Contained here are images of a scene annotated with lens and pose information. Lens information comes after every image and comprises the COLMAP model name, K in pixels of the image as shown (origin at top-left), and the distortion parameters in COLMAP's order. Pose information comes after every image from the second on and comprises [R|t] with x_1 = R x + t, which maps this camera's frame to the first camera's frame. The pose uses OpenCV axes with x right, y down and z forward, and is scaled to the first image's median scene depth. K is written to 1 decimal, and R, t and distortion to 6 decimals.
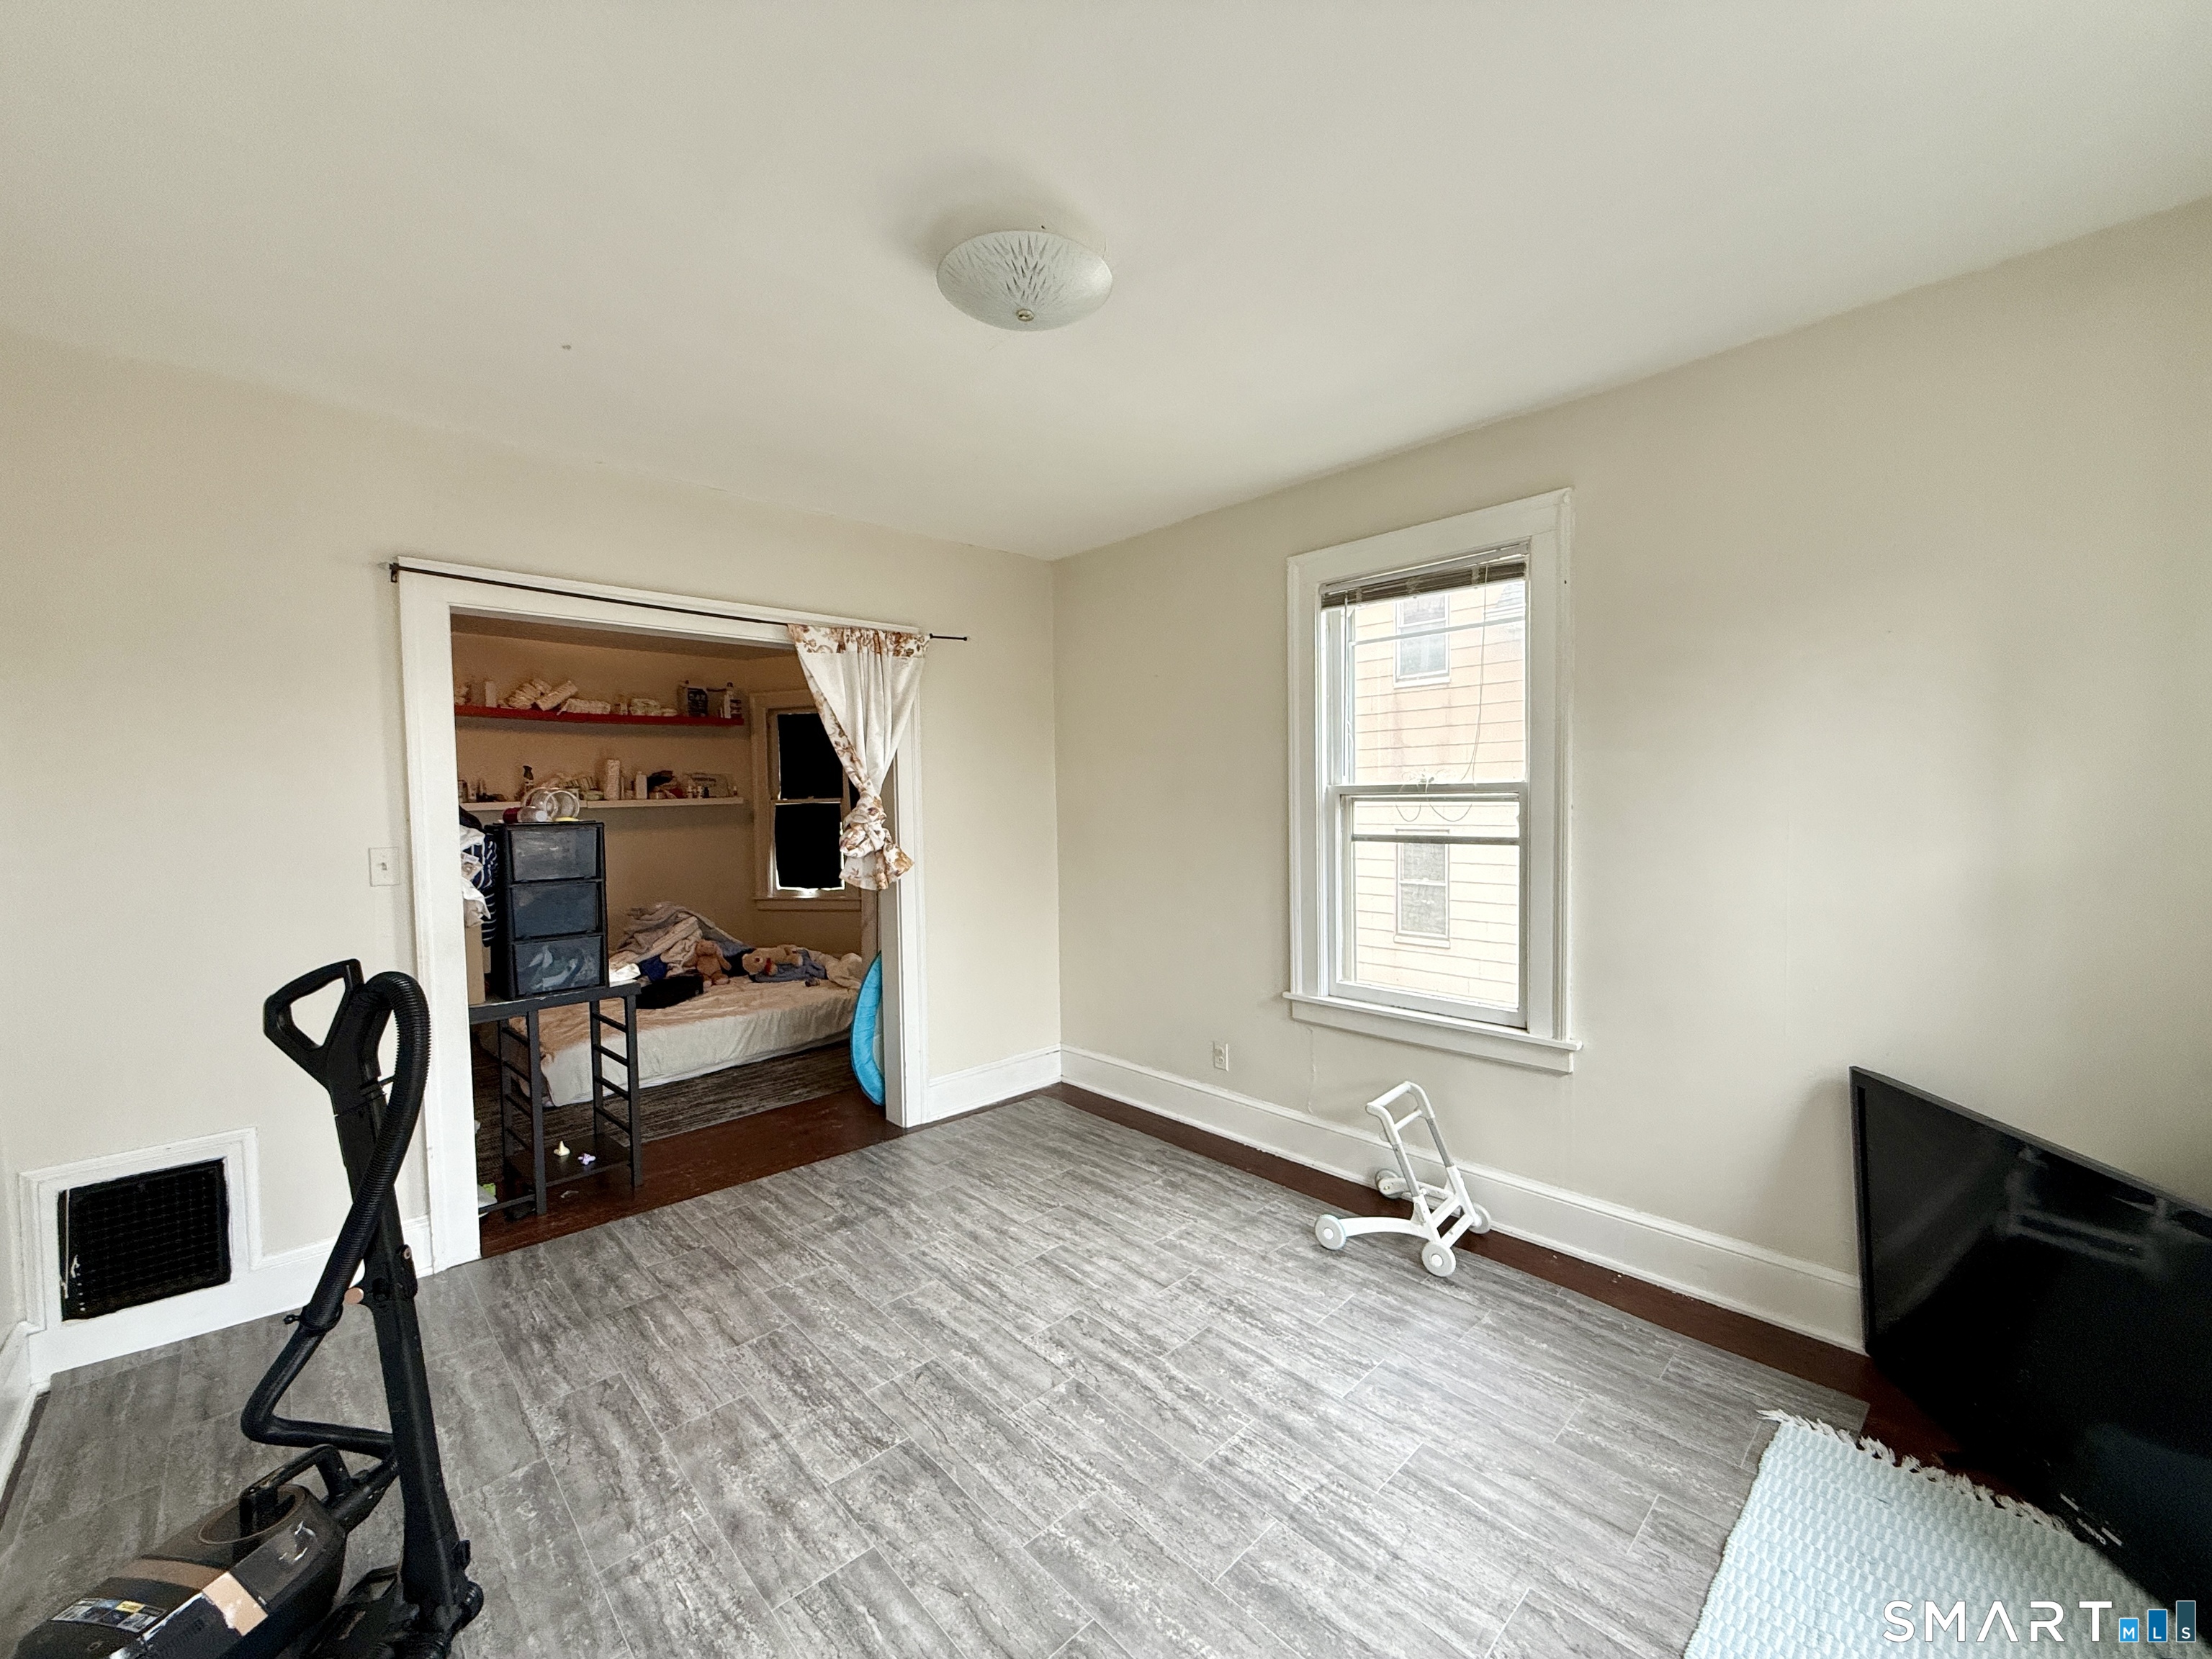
lens RADIAL K [[892.3, 0, 1069.4], [0, 892.3, 823.4], [0, 0, 1]] dist [-0.001514, 0.000399]
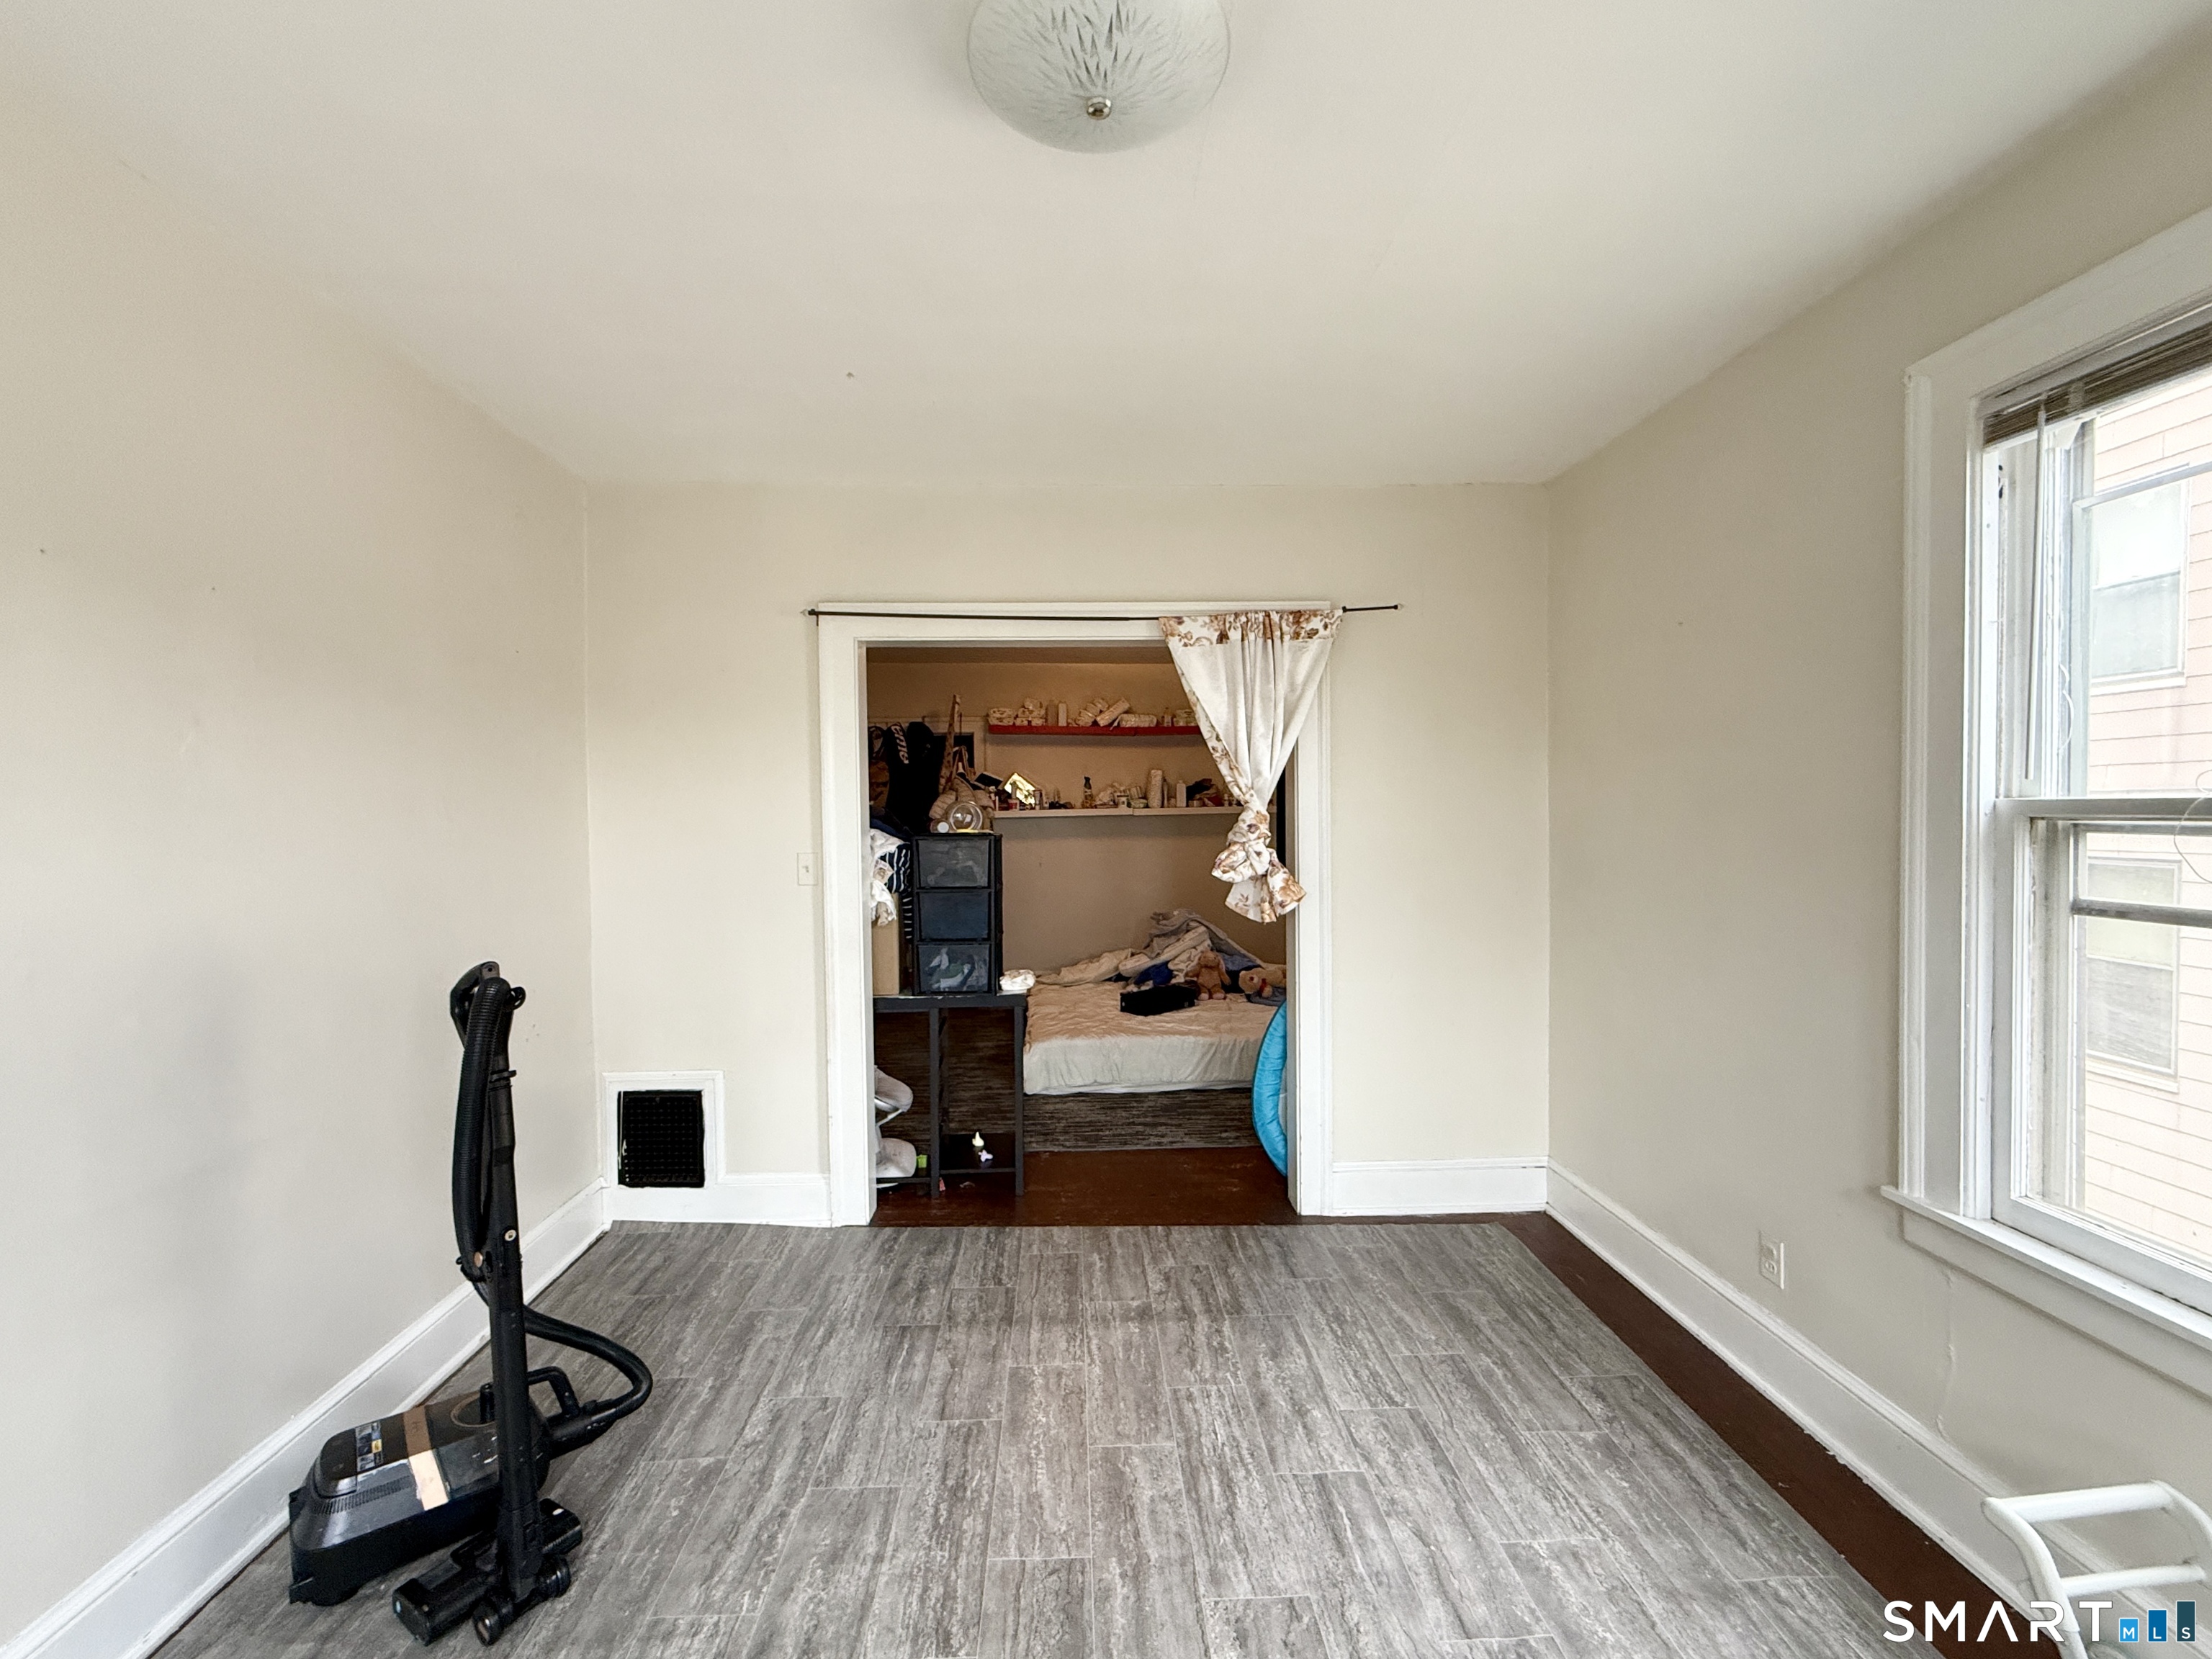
lens RADIAL K [[892.3, 0, 1090.8], [0, 892.3, 825.5], [0, 0, 1]] dist [-0.001514, 0.000399]
pose [[0.755453, 0.019592, -0.654910, 0.236274], [-0.020373, 0.999772, 0.006407, -0.020549], [0.654886, 0.008502, 0.755680, 0.296469]]
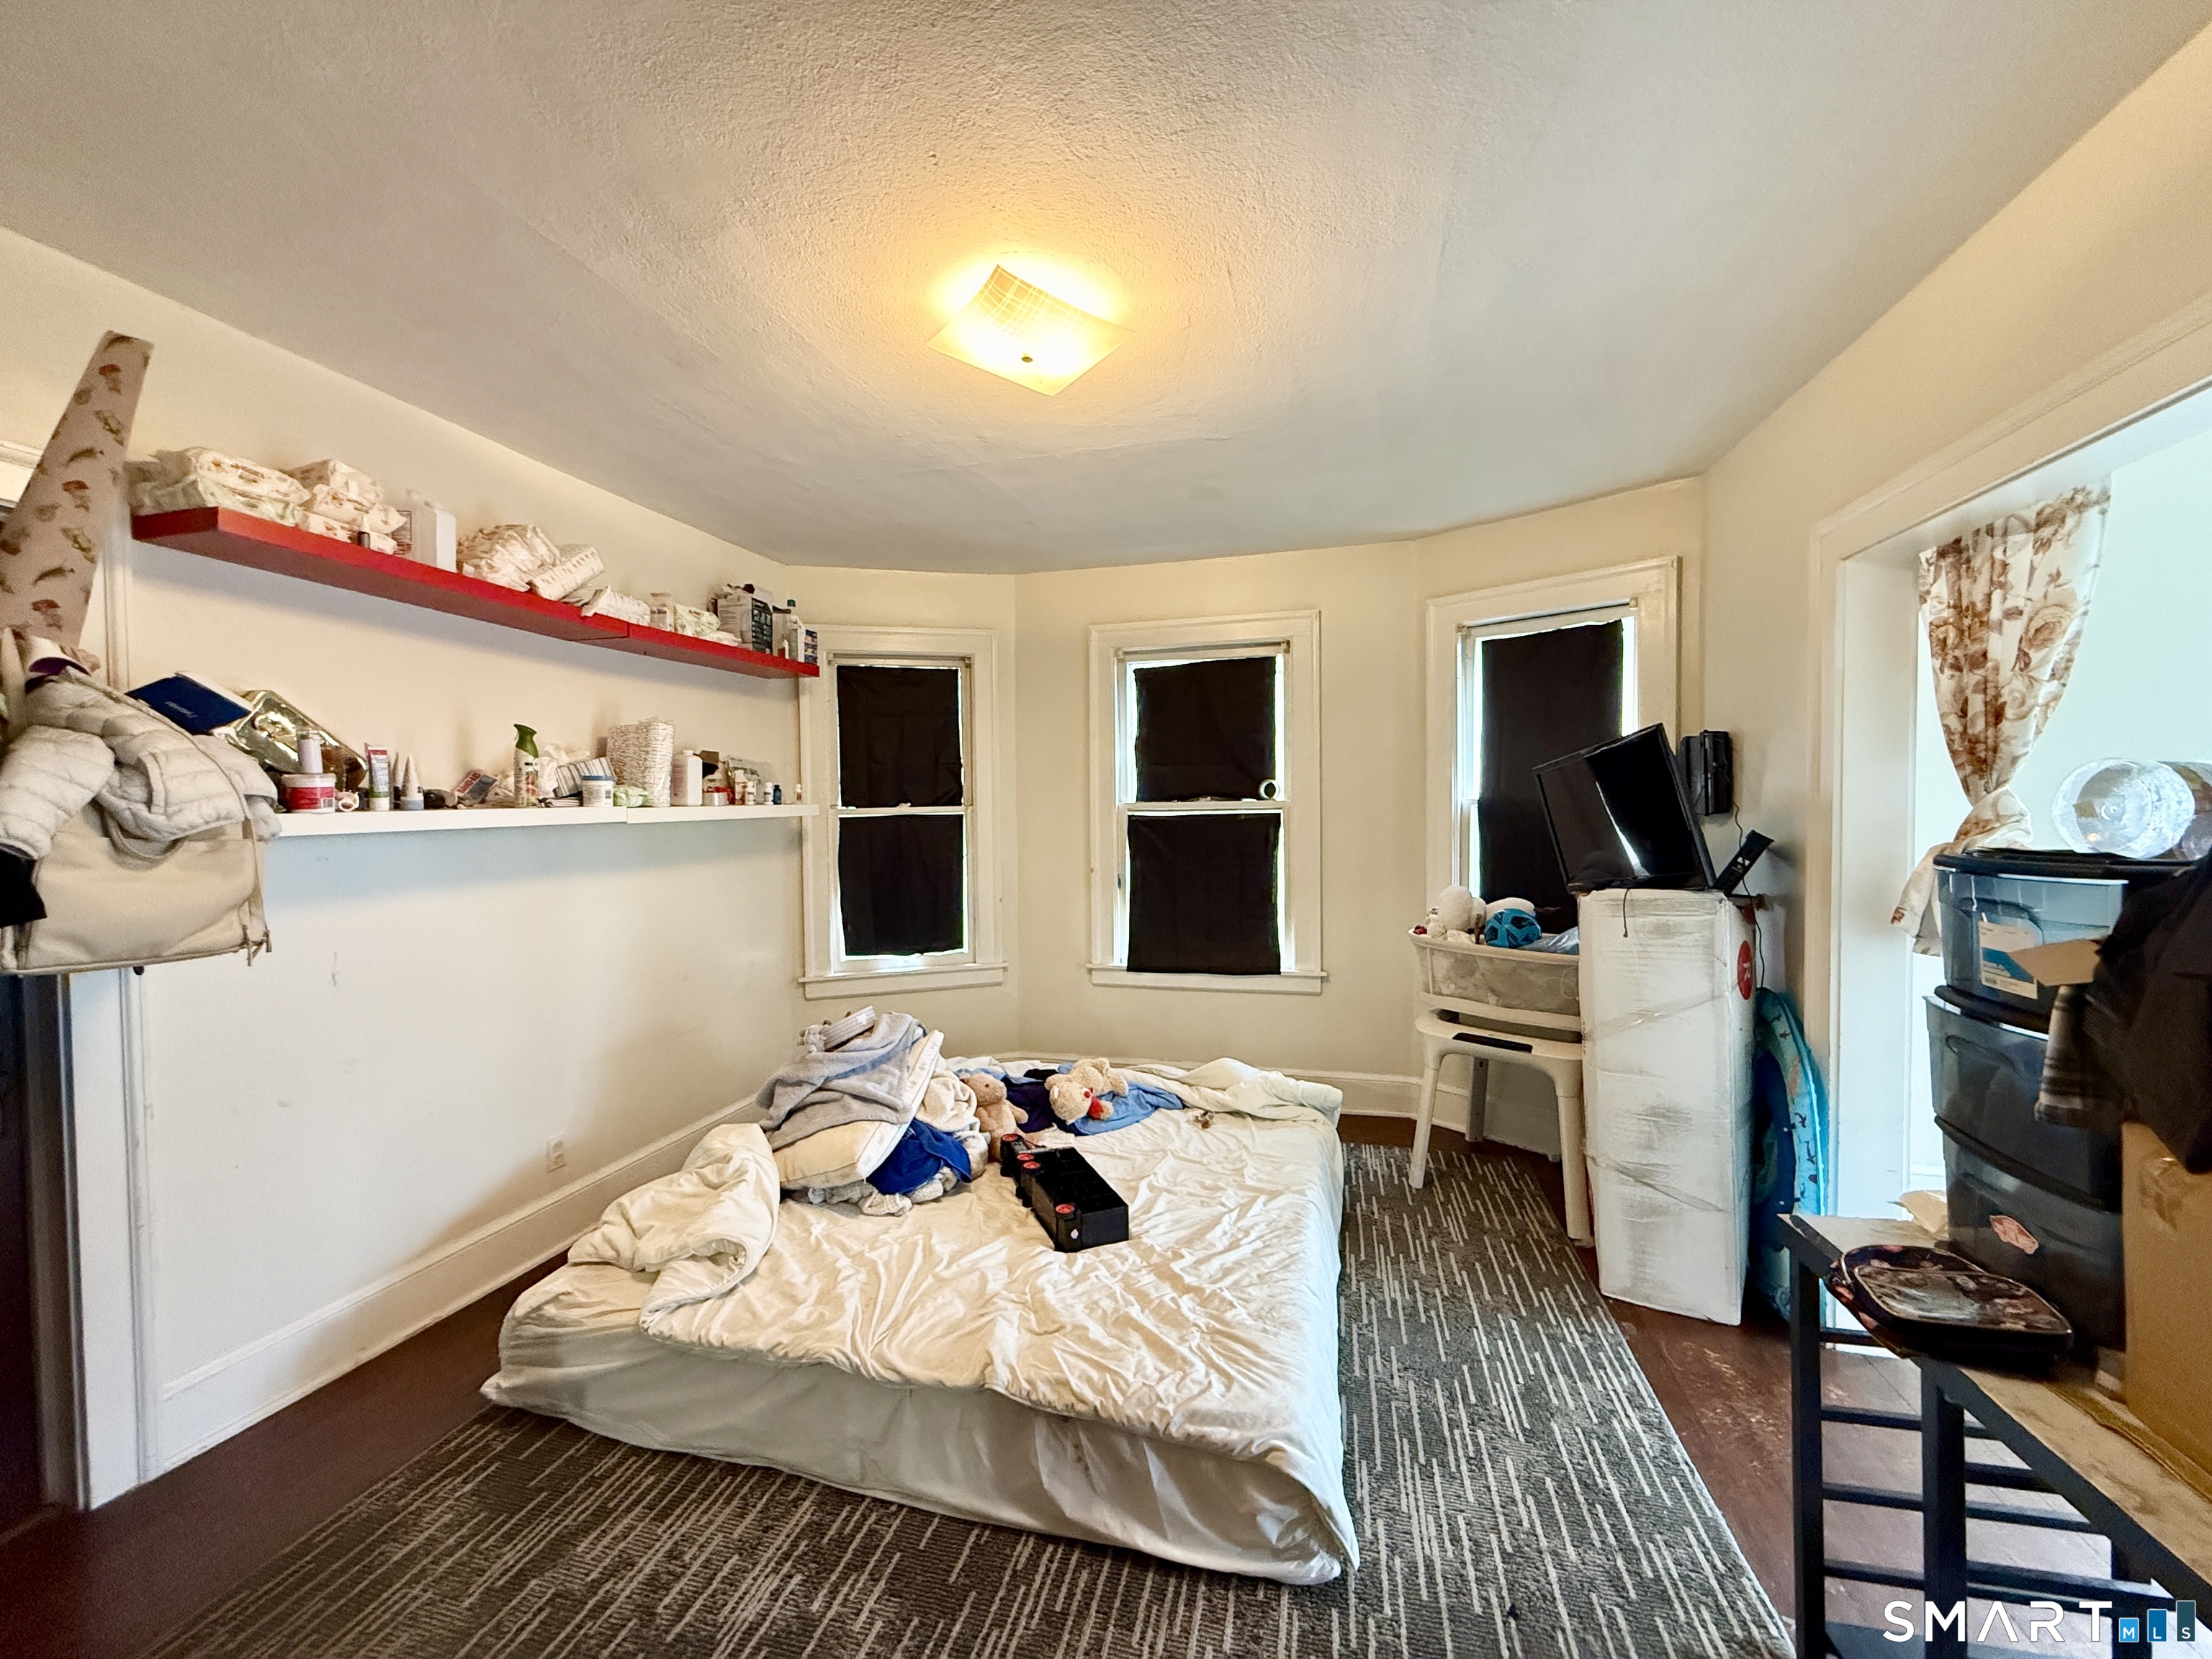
lens RADIAL K [[892.3, 0, 1089.7], [0, 892.3, 820.9], [0, 0, 1]] dist [-0.001514, 0.000399]
pose [[0.843366, -0.002946, 0.537332, -1.129074], [0.013777, 0.999775, -0.016142, -0.014600], [-0.537163, 0.021017, 0.843216, 0.922934]]
